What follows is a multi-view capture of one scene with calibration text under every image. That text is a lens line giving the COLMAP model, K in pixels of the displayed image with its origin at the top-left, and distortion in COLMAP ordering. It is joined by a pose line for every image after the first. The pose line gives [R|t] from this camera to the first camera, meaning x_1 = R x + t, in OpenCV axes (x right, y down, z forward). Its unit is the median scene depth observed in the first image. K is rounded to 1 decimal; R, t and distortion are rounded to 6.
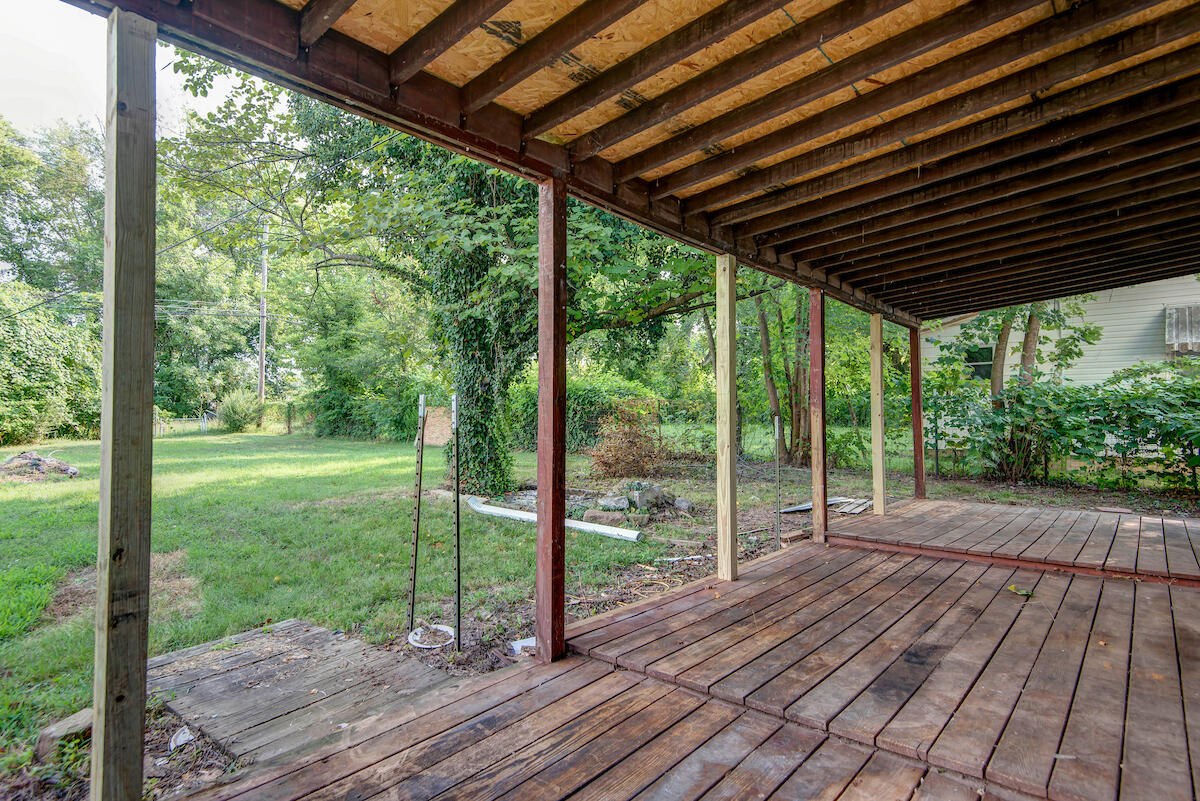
lens RADIAL K [[652.9, 0, 596.1], [0, 652.9, 405.6], [0, 0, 1]] dist [0.001139, -0.000941]
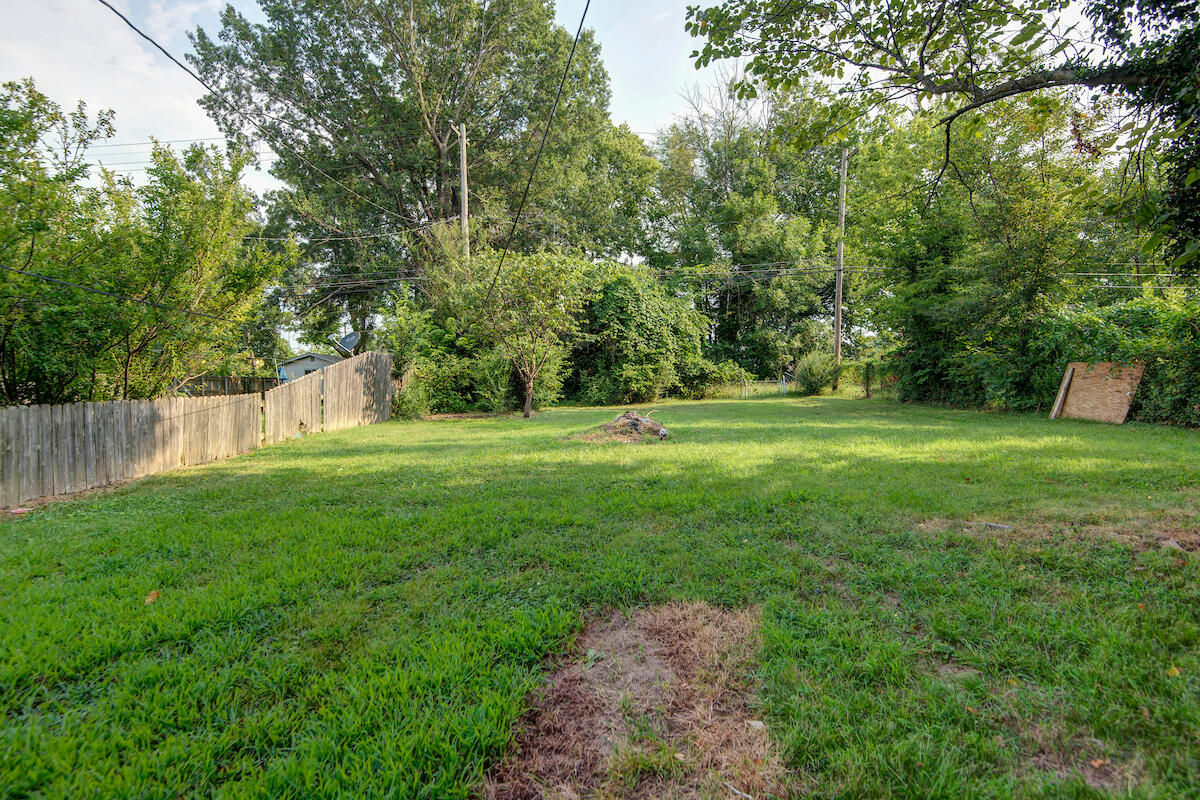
lens RADIAL K [[652.9, 0, 597.7], [0, 652.9, 400.3], [0, 0, 1]] dist [0.001139, -0.000941]
pose [[0.684627, 0.020916, -0.728593, -0.077032], [0.013858, 0.999034, 0.041701, 0.004696], [0.728762, -0.038646, 0.683676, 0.127229]]
